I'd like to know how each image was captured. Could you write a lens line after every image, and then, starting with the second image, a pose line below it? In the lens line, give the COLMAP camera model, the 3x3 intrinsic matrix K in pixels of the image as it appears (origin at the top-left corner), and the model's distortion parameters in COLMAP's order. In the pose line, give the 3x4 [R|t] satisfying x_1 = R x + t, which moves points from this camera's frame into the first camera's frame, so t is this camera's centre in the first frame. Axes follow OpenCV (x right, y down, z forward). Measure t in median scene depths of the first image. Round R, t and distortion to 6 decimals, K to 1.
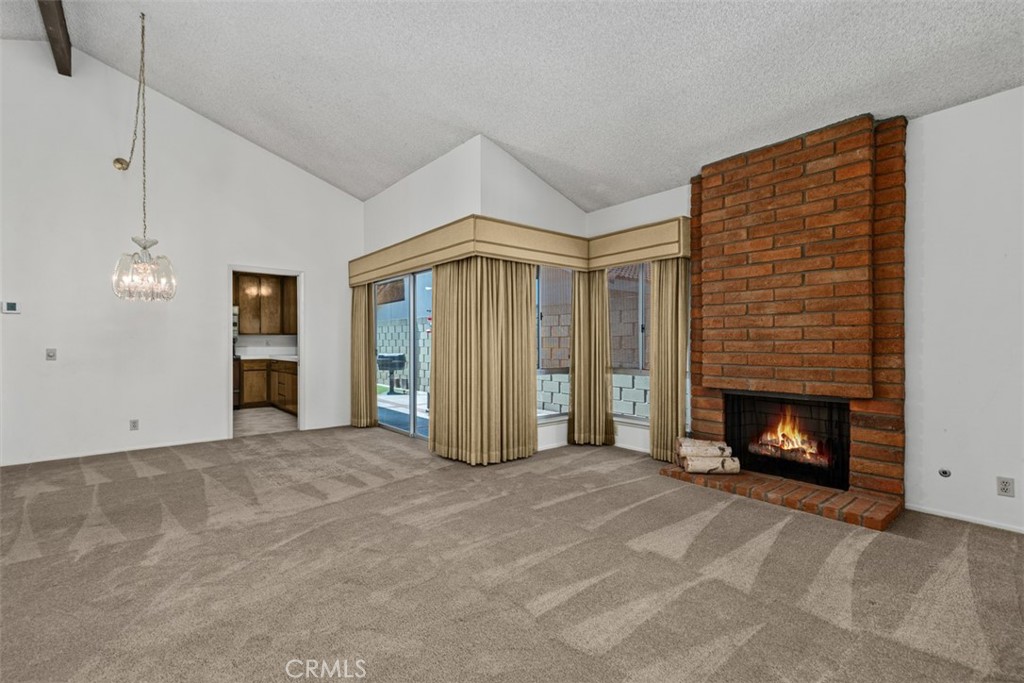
lens RADIAL K [[466.2, 0, 512.5], [0, 466.2, 341.1], [0, 0, 1]] dist [0.009236, -0.001404]
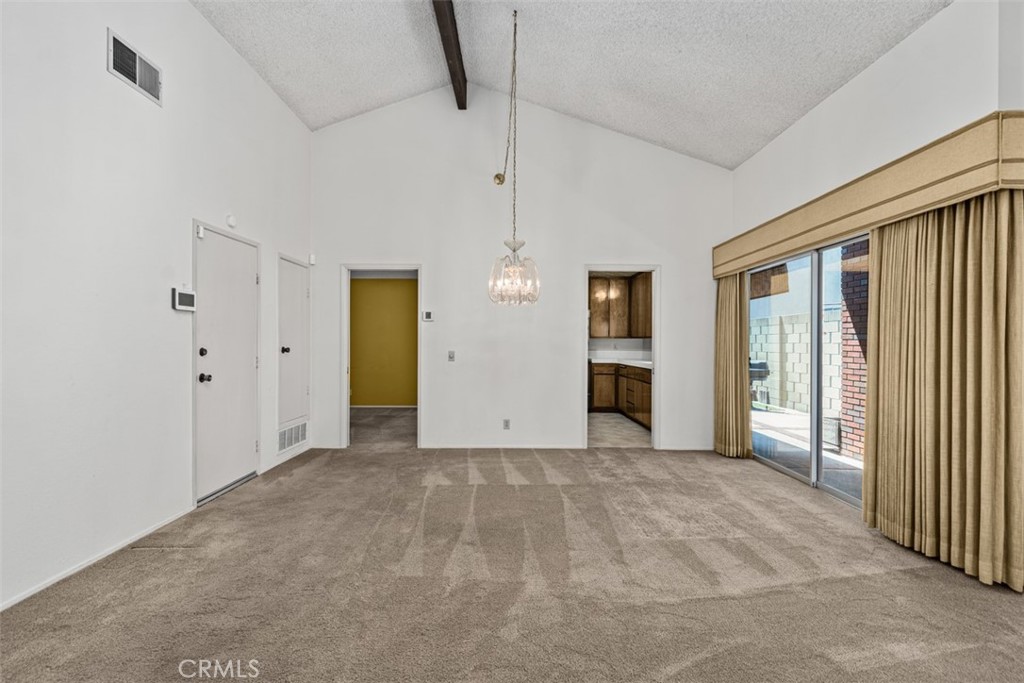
lens RADIAL K [[466.2, 0, 507.8], [0, 466.2, 342.4], [0, 0, 1]] dist [0.009236, -0.001404]
pose [[0.769942, 0.006082, -0.638085, -0.171166], [-0.007458, 0.999972, 0.000533, -0.007201], [0.638070, 0.004349, 0.769966, 0.241567]]
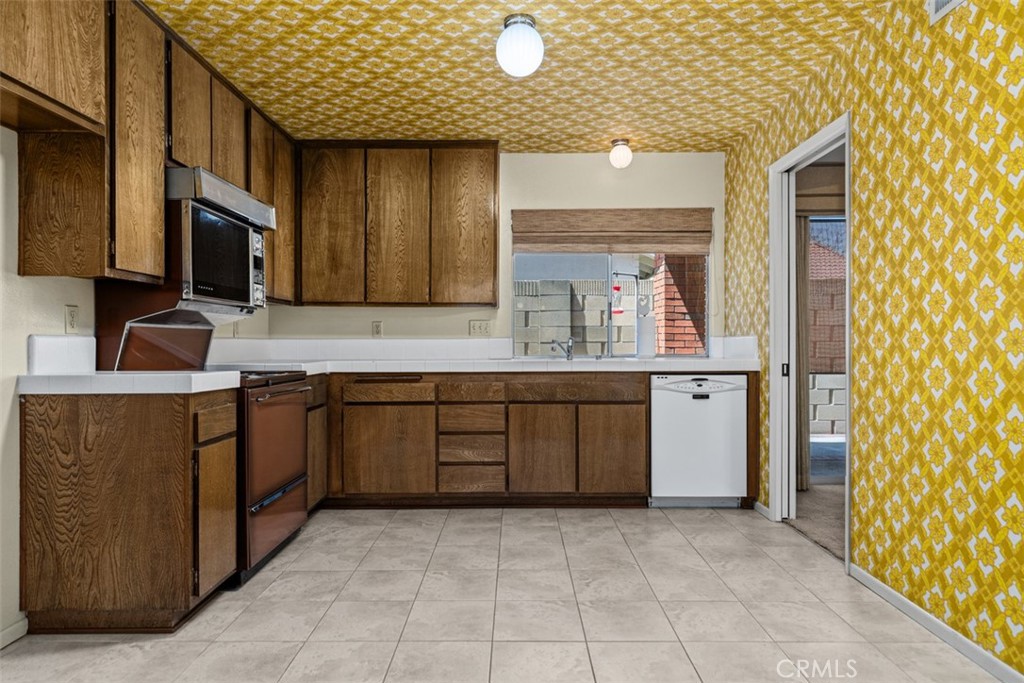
lens RADIAL K [[607.0, 0, 507.1], [0, 607.0, 346.0], [0, 0, 1]] dist [0.003482, -0.003797]
pose [[0.648829, -0.005845, 0.760912, -1.629598], [-0.001653, 0.999957, 0.009092, 0.027748], [-0.760933, -0.007157, 0.648791, 1.251025]]
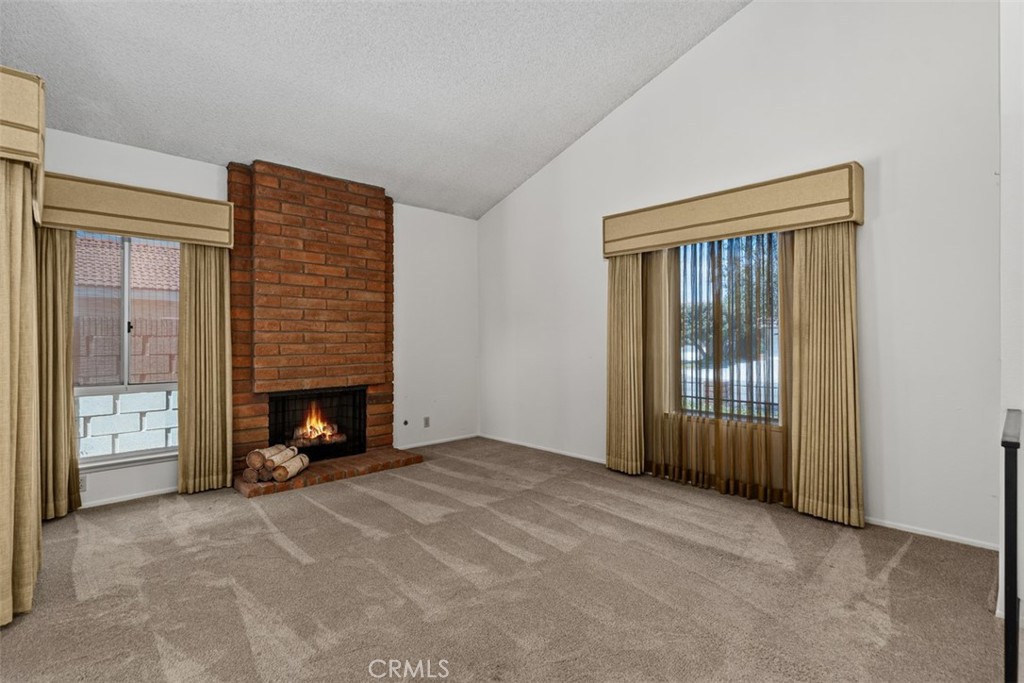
lens RADIAL K [[481.0, 0, 509.8], [0, 481.0, 336.6], [0, 0, 1]] dist [-0.001704, -0.001074]
pose [[-0.073544, 0.009685, 0.997245, -0.613471], [0.003143, 0.999950, -0.009480, -0.005169], [-0.997287, 0.002437, -0.073570, 0.575932]]
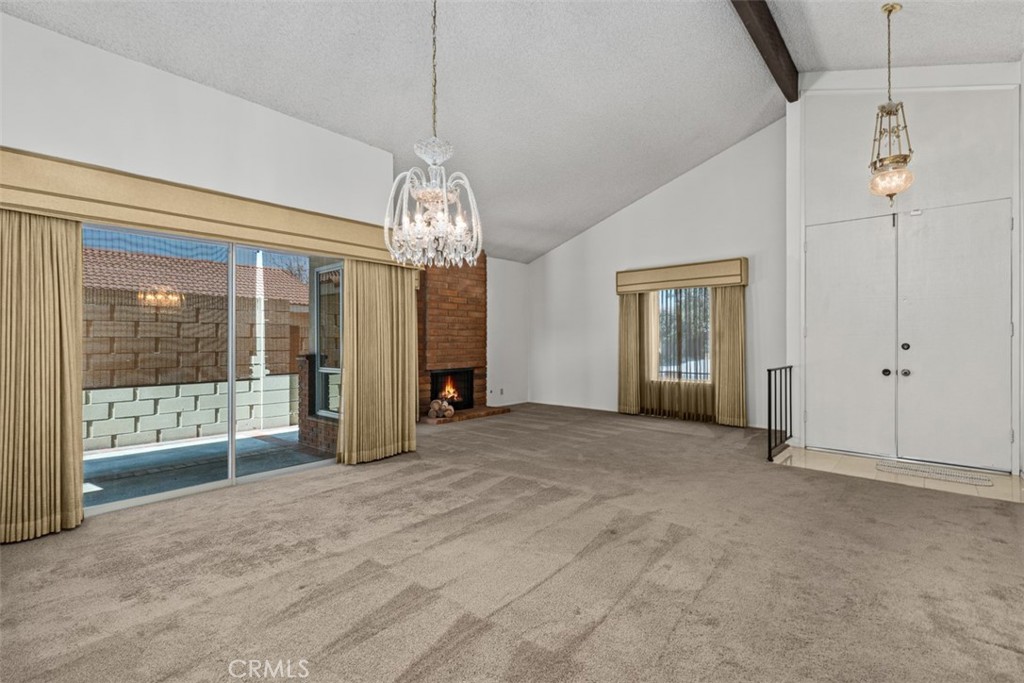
lens RADIAL K [[466.2, 0, 507.2], [0, 466.2, 336.8], [0, 0, 1]] dist [0.009236, -0.001404]
pose [[-0.145161, 0.013877, 0.989311, -1.330246], [0.001745, 0.999904, -0.013770, 0.001780], [-0.989406, -0.000273, -0.145172, 0.987539]]
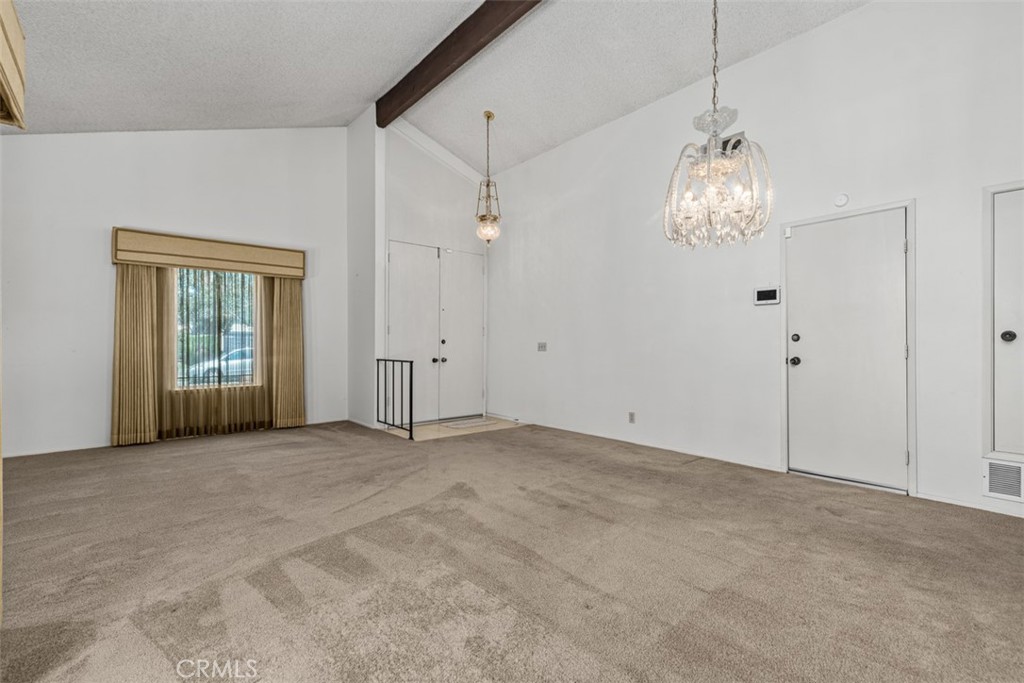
lens RADIAL K [[466.2, 0, 512.9], [0, 466.2, 337.9], [0, 0, 1]] dist [0.009236, -0.001404]
pose [[-0.999919, 0.003820, -0.012165, -0.564034], [0.003961, 0.999925, -0.011565, 0.018447], [0.012120, -0.011612, -0.999859, 1.496911]]
